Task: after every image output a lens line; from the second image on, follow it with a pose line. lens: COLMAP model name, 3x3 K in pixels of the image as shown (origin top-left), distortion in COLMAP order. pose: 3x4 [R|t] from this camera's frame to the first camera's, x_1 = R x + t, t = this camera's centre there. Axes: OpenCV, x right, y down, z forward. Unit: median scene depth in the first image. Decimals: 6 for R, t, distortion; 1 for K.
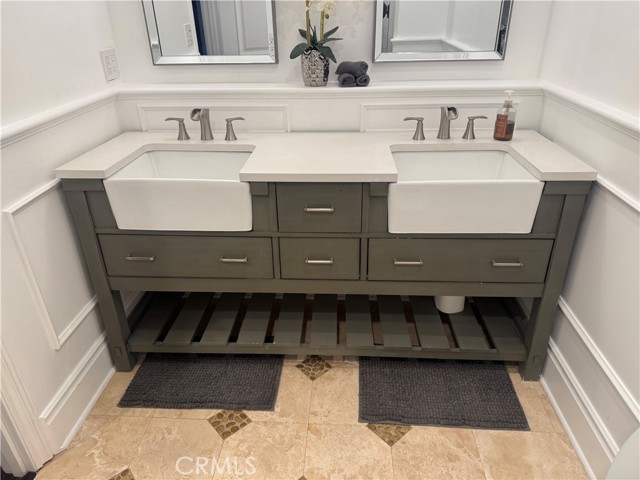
lens RADIAL K [[443.5, 0, 320.3], [0, 443.5, 238.6], [0, 0, 1]] dist [0.079458, -0.094728]
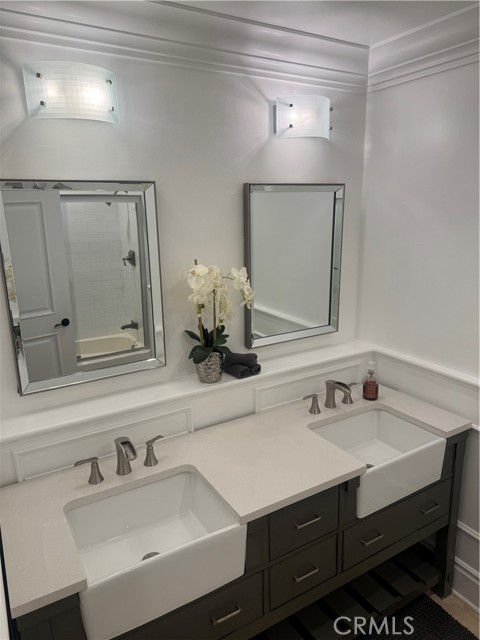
lens RADIAL K [[443.5, 0, 241.3], [0, 443.5, 321.4], [0, 0, 1]] dist [0.079458, -0.094728]
pose [[0.831841, -0.132770, 0.538899, -0.513418], [0.257979, 0.952195, -0.163620, -0.310760], [-0.491413, 0.275130, 0.826327, 0.110401]]
